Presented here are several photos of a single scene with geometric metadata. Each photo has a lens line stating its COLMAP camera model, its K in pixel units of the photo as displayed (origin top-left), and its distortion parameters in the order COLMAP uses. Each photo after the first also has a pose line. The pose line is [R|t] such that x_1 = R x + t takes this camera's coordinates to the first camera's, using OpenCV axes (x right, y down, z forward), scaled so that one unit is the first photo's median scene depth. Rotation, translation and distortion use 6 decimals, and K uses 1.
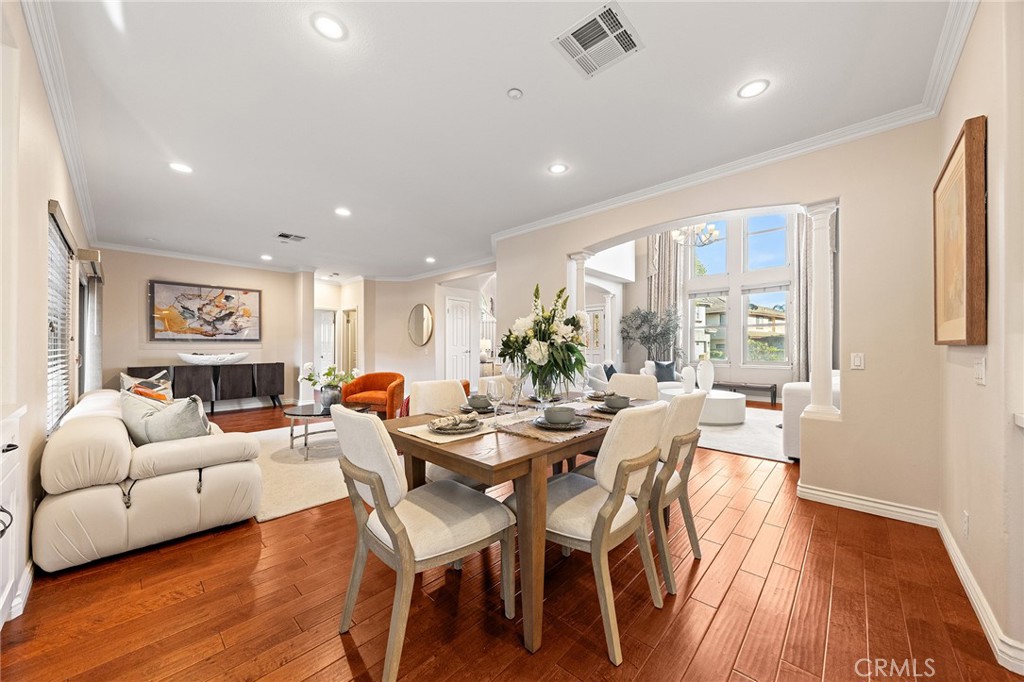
lens RADIAL K [[371.5, 0, 516.9], [0, 371.5, 347.3], [0, 0, 1]] dist [0.009075, -0.001084]
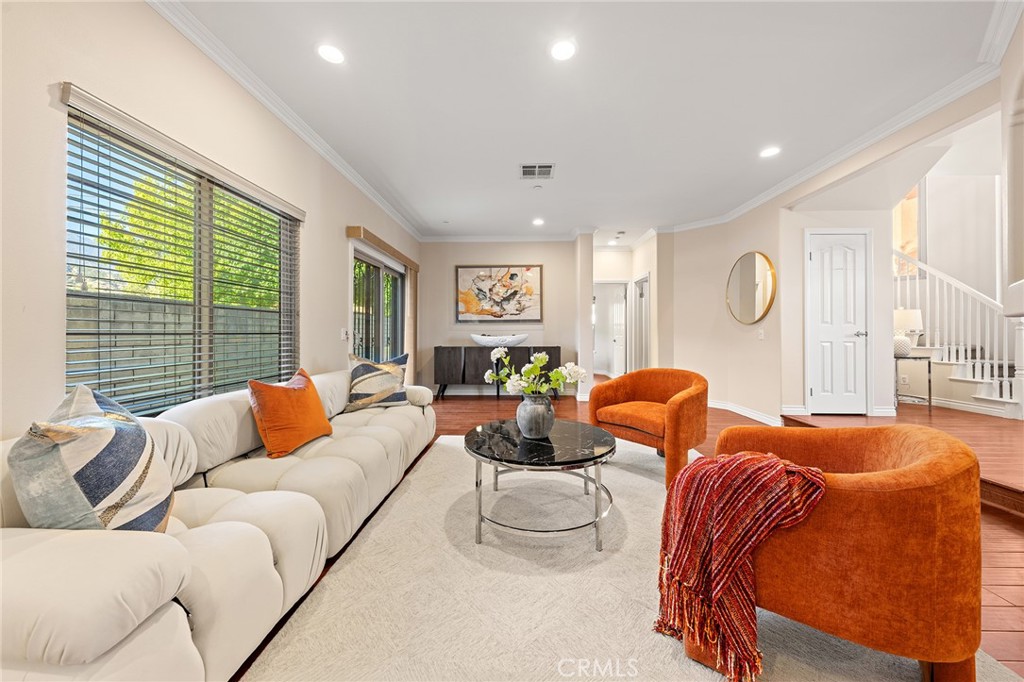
lens RADIAL K [[359.5, 0, 510.4], [0, 359.5, 330.2], [0, 0, 1]] dist [0.006198, -0.000107]
pose [[0.660095, -0.006573, -0.751153, -0.095928], [-0.000062, 0.999961, -0.008805, 0.012860], [0.751182, 0.005859, 0.660069, 0.402290]]
